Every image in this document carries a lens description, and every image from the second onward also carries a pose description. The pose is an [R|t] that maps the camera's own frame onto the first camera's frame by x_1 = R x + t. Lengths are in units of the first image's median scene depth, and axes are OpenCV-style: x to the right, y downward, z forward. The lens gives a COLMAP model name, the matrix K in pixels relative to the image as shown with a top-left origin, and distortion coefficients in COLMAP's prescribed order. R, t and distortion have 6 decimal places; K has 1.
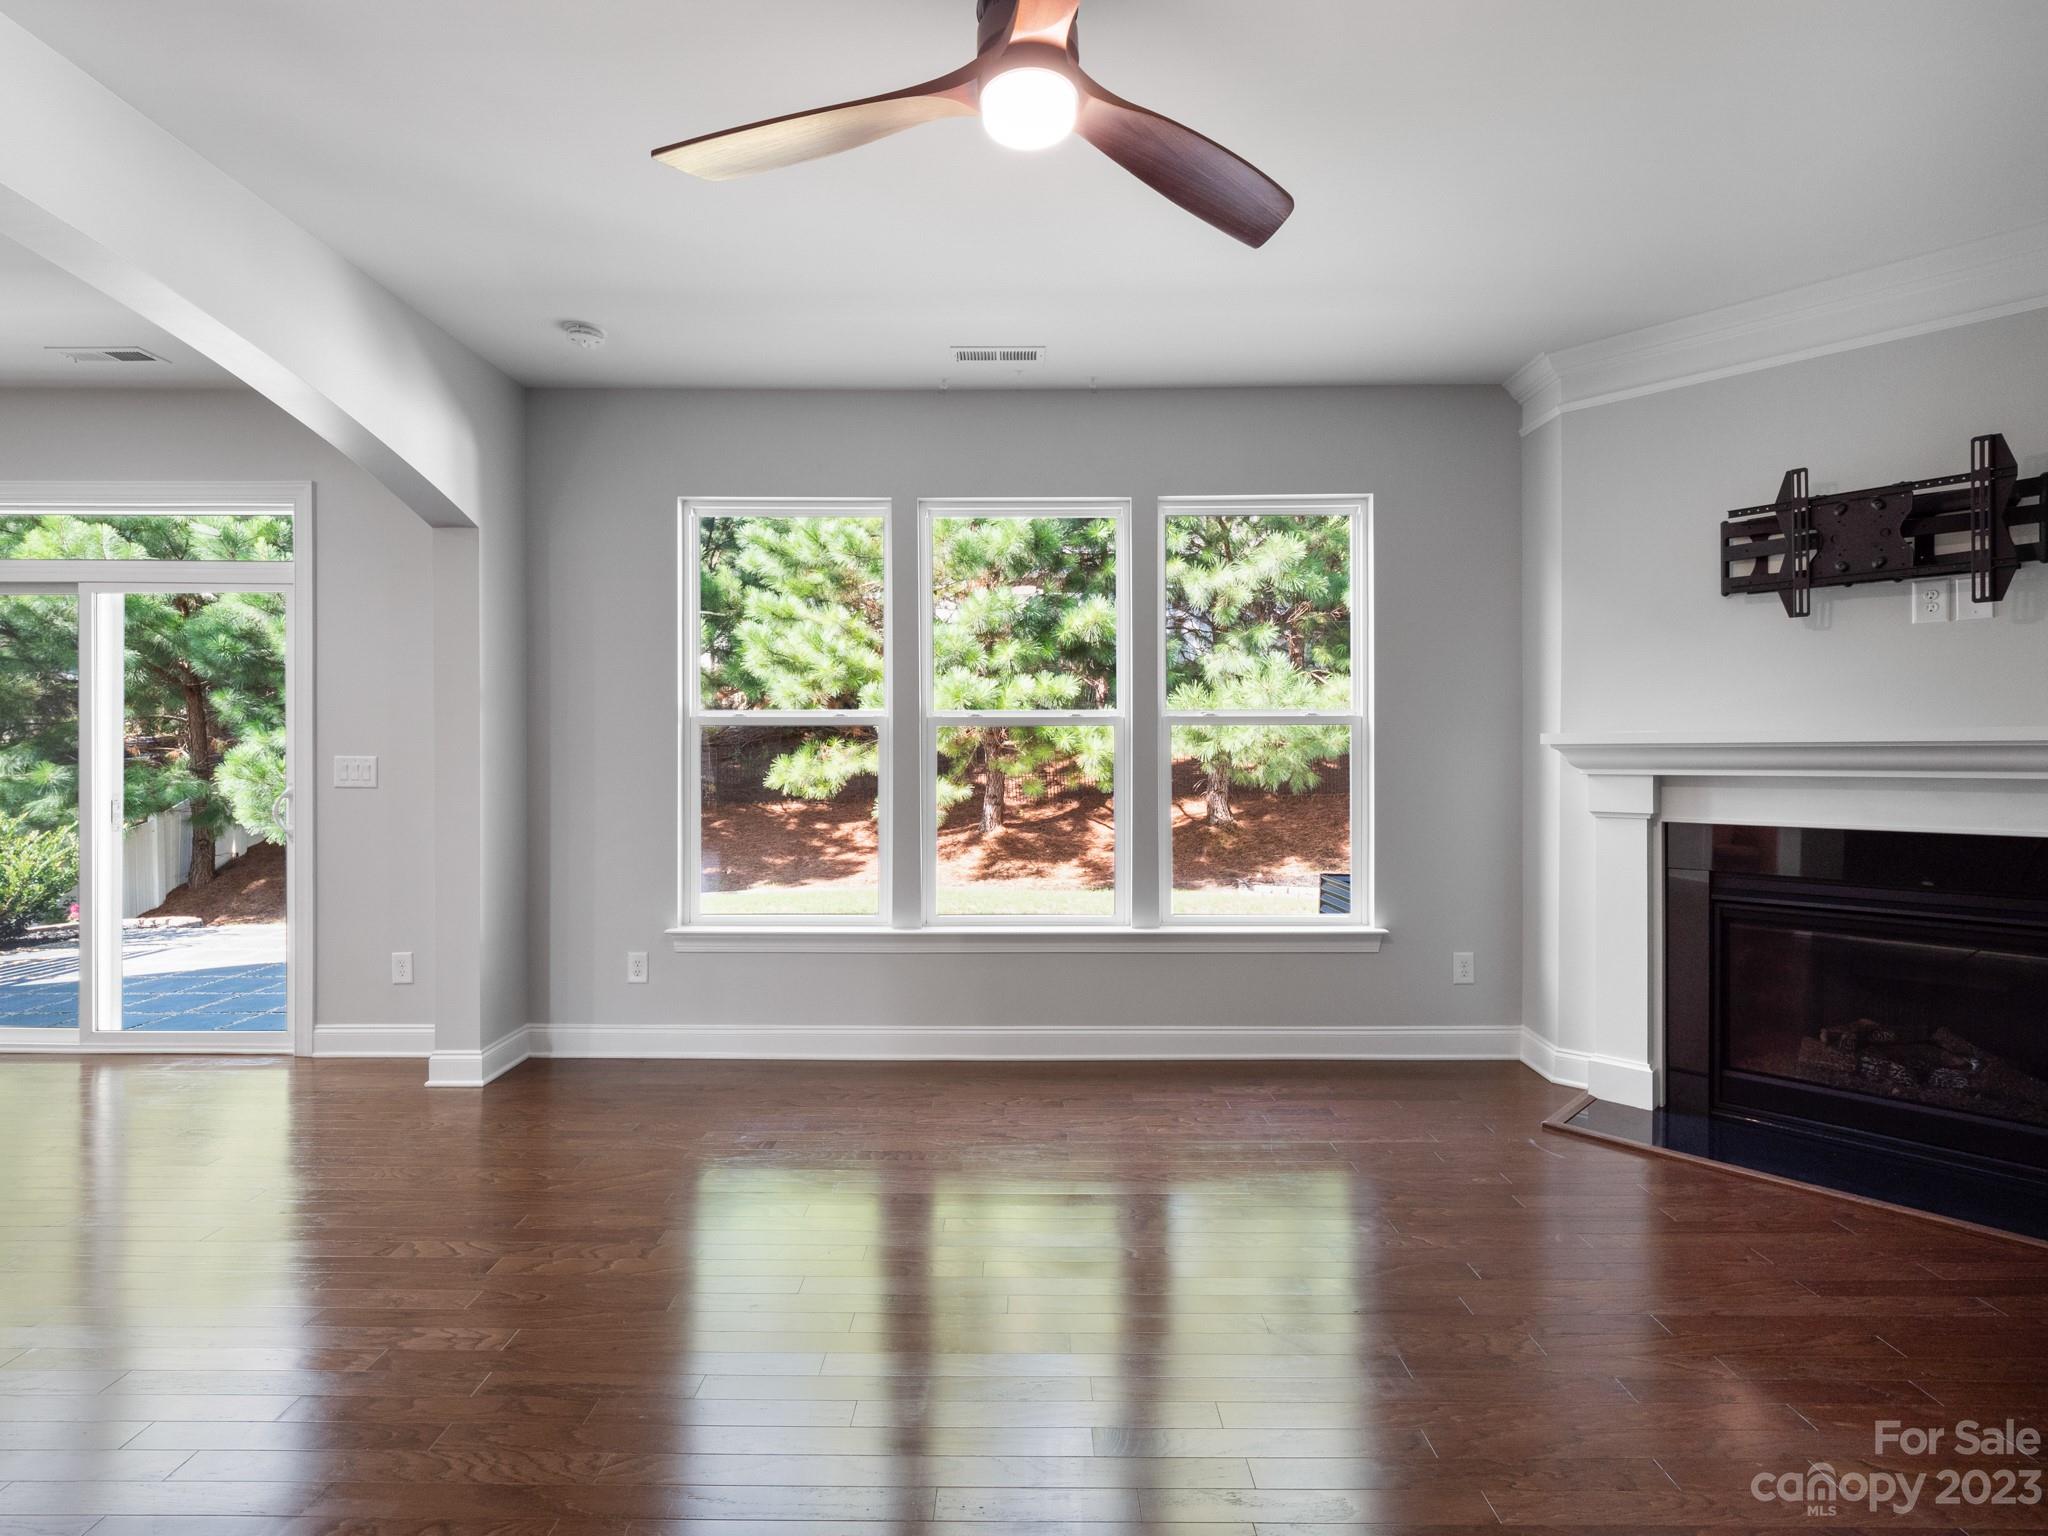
lens RADIAL K [[1014.8, 0, 1027.3], [0, 1014.8, 759.7], [0, 0, 1]] dist [0.002288, -0.001786]
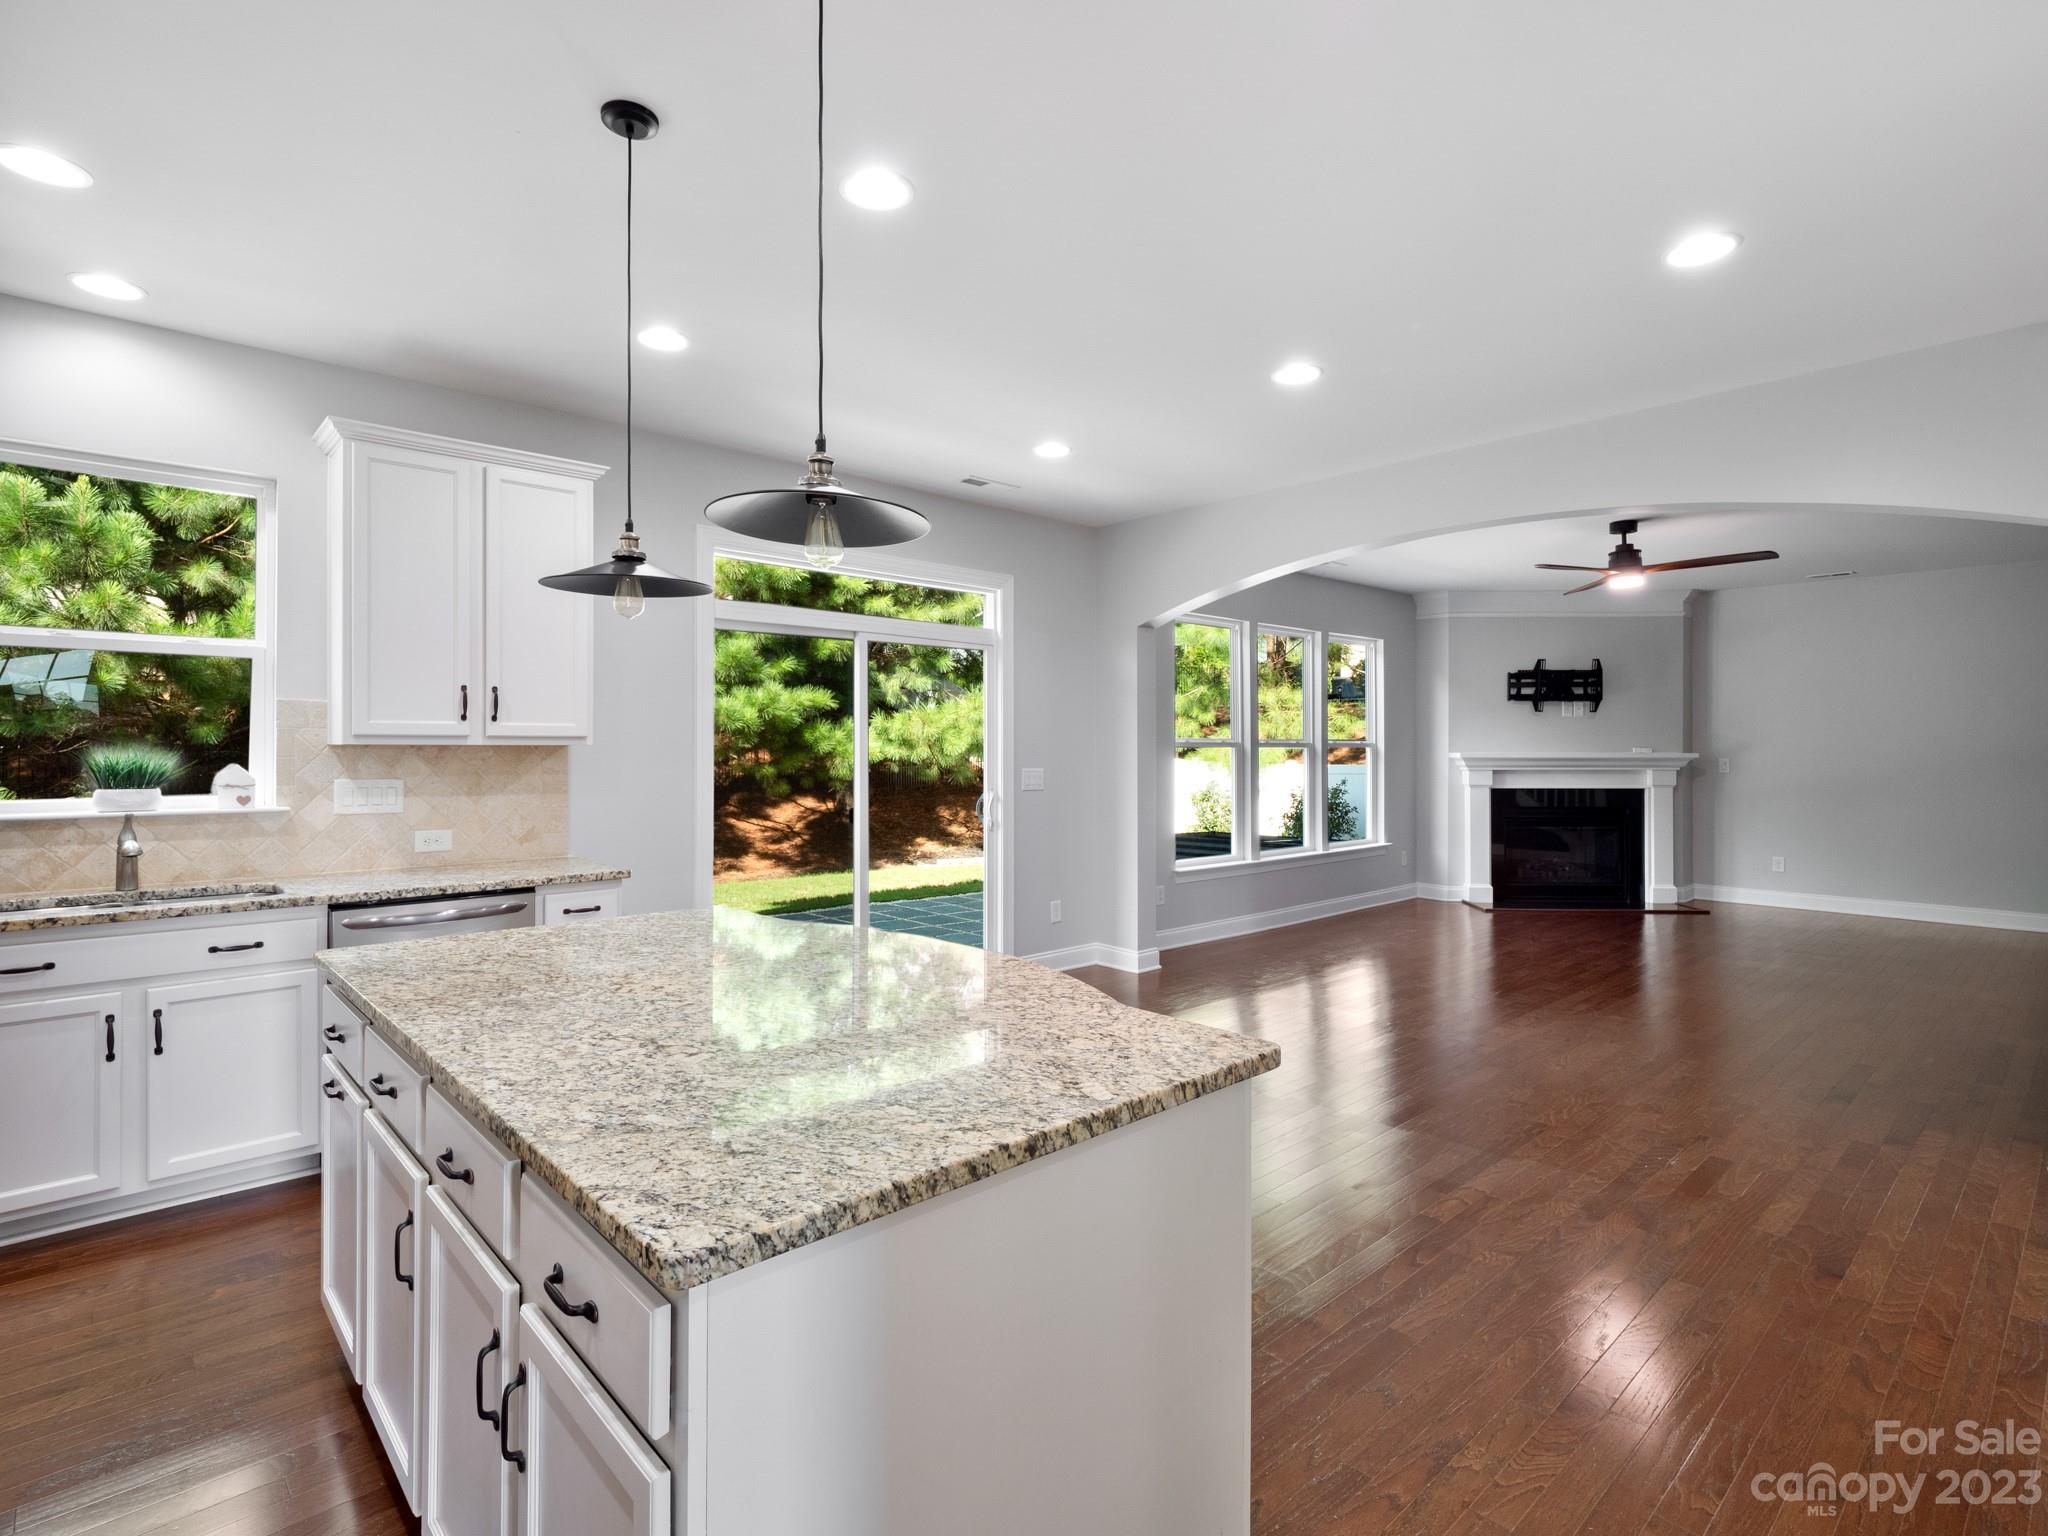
lens RADIAL K [[1014.8, 0, 1027.3], [0, 1014.8, 759.7], [0, 0, 1]] dist [0.002288, -0.001786]
pose [[0.731121, -0.006620, 0.682215, -1.770050], [0.005028, 0.999978, 0.004315, -0.024029], [-0.682229, 0.000276, 0.731139, -0.058212]]
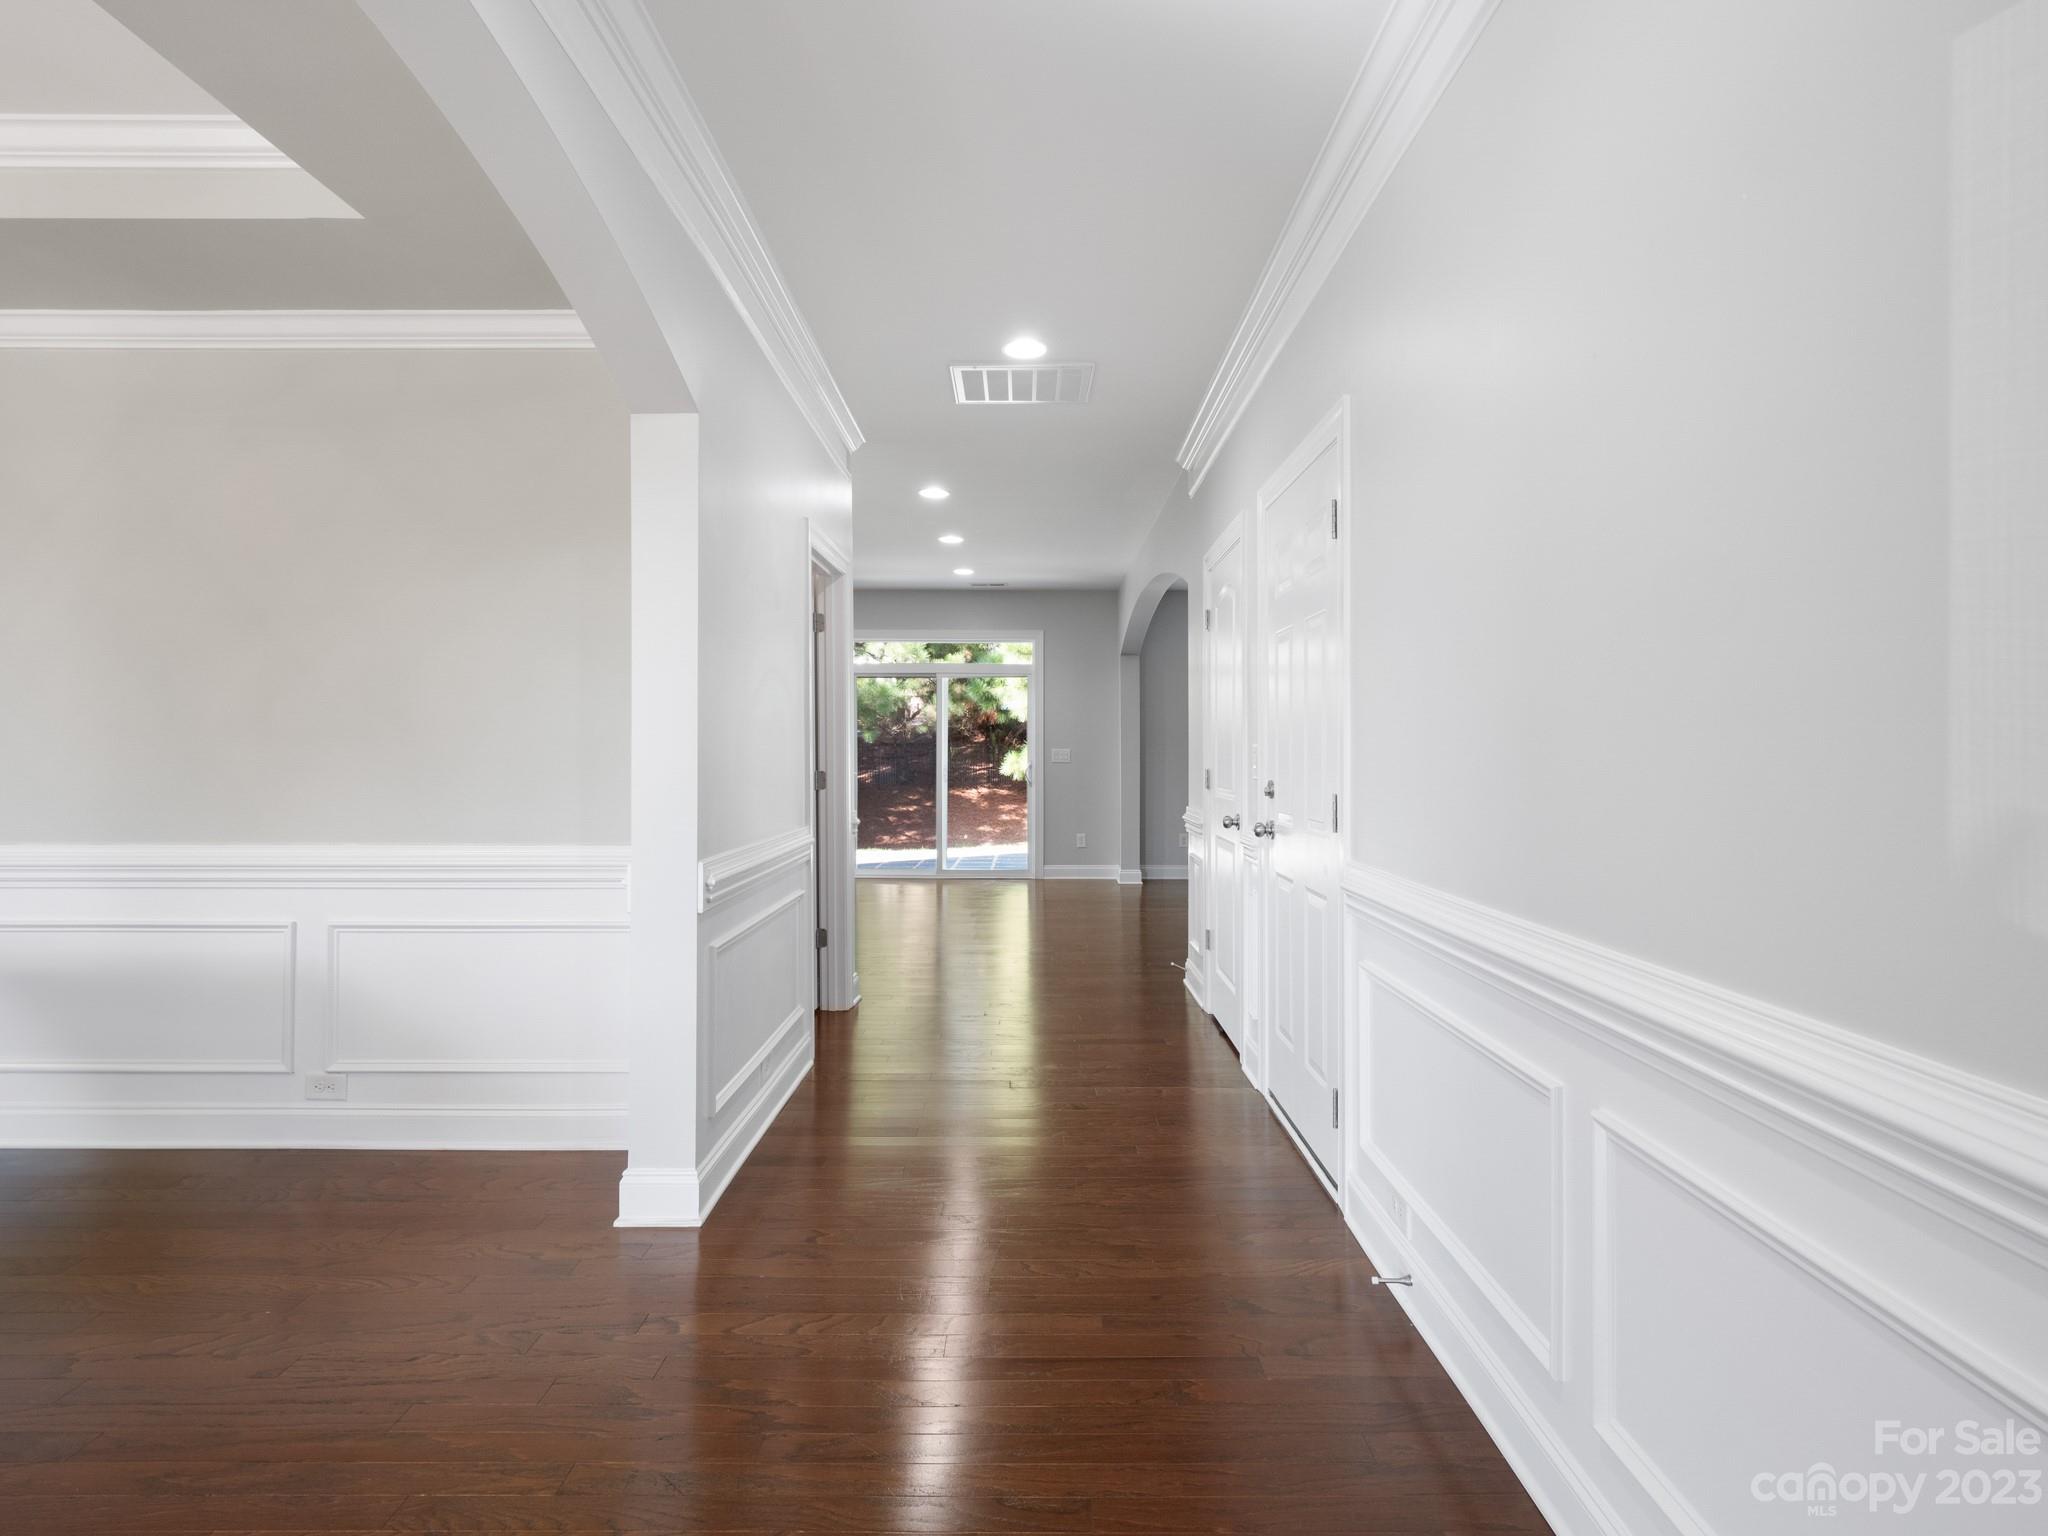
lens RADIAL K [[1008.3, 0, 1015.2], [0, 1008.3, 740.0], [0, 0, 1]] dist [0.001934, -0.000253]
pose [[0.999930, -0.000917, -0.011802, -0.798955], [0.000690, 0.999815, -0.019227, 0.021423], [0.011817, 0.019218, 0.999745, -1.403747]]
